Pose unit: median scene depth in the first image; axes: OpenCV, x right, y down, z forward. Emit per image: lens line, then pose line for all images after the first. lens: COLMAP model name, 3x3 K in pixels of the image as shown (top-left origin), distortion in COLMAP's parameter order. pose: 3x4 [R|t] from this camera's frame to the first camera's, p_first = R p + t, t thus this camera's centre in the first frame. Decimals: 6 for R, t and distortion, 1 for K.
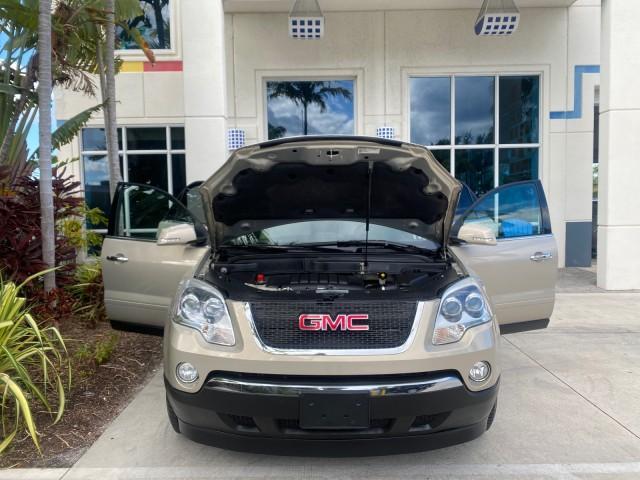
lens RADIAL K [[490.0, 0, 318.6], [0, 490.0, 241.3], [0, 0, 1]] dist [0.026691, -0.029029]
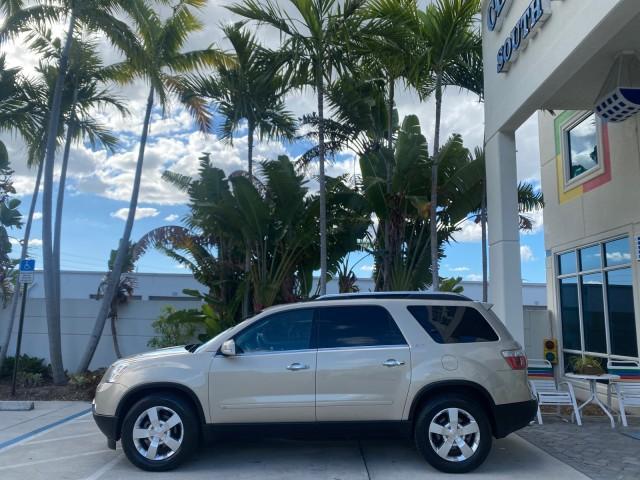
lens RADIAL K [[490.0, 0, 318.6], [0, 490.0, 238.1], [0, 0, 1]] dist [0.026691, -0.029029]
pose [[-0.007437, -0.145702, -0.989301, 0.925085], [-0.093723, 0.985075, -0.144375, -0.080679], [0.995571, 0.091646, -0.020982, 0.703085]]
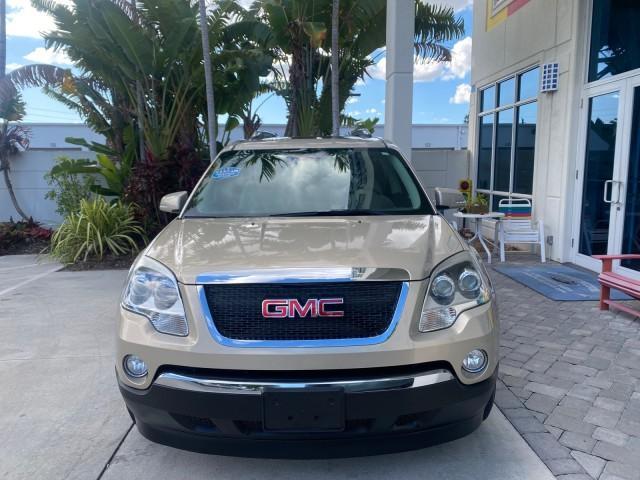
lens RADIAL K [[490.0, 0, 317.0], [0, 490.0, 236.6], [0, 0, 1]] dist [0.026691, -0.029029]
pose [[0.032190, 0.156262, -0.987191, 0.855068], [-0.065649, 0.985900, 0.153917, -0.090260], [0.997323, 0.059854, 0.041995, 0.919984]]
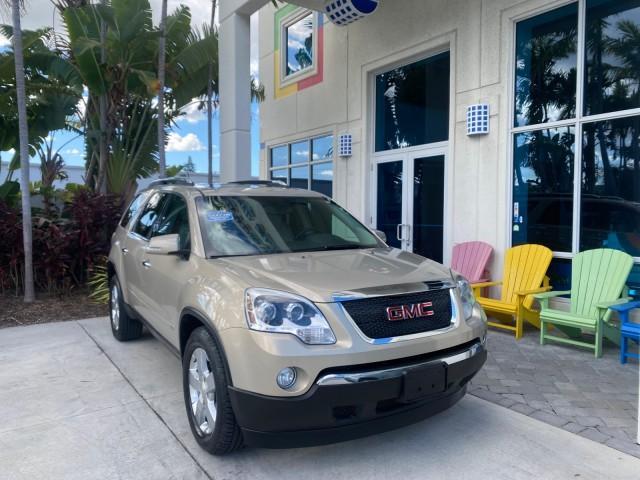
lens RADIAL K [[490.0, 0, 318.3], [0, 490.0, 241.1], [0, 0, 1]] dist [0.026691, -0.029029]
pose [[0.560676, 0.064050, -0.825555, 0.863388], [-0.071979, 0.997000, 0.028466, -0.066330], [0.824901, 0.043463, 0.563604, 0.628809]]
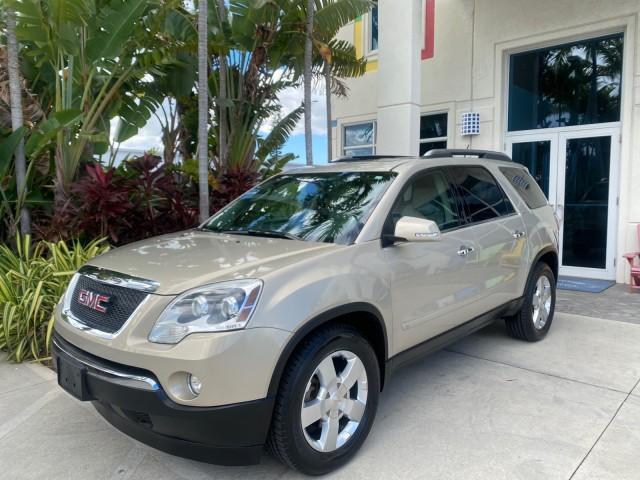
lens RADIAL K [[490.0, 0, 320.0], [0, 490.0, 238.3], [0, 0, 1]] dist [0.026691, -0.029029]
pose [[0.731718, 0.071377, -0.677859, 0.391763], [-0.061233, 0.997364, 0.038923, -0.015451], [0.678851, 0.013027, 0.734161, 0.186893]]
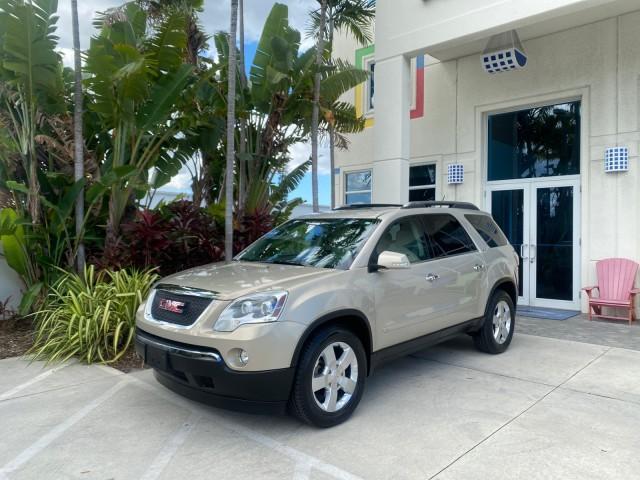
lens RADIAL K [[490.0, 0, 321.3], [0, 490.0, 239.9], [0, 0, 1]] dist [0.026691, -0.029029]
pose [[0.728852, 0.026597, -0.684154, 0.514849], [-0.069646, 0.996942, -0.035438, -0.008942], [0.681120, 0.073478, 0.728476, 0.050863]]
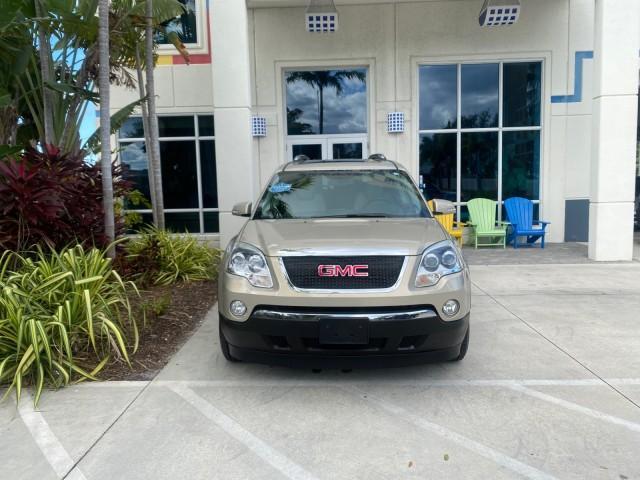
lens RADIAL K [[490.0, 0, 318.8], [0, 490.0, 240.3], [0, 0, 1]] dist [0.026691, -0.029029]
pose [[0.999423, -0.004800, -0.033618, 0.003061], [0.006026, 0.999317, 0.036448, 0.009716], [0.033420, -0.036630, 0.998770, -0.134376]]
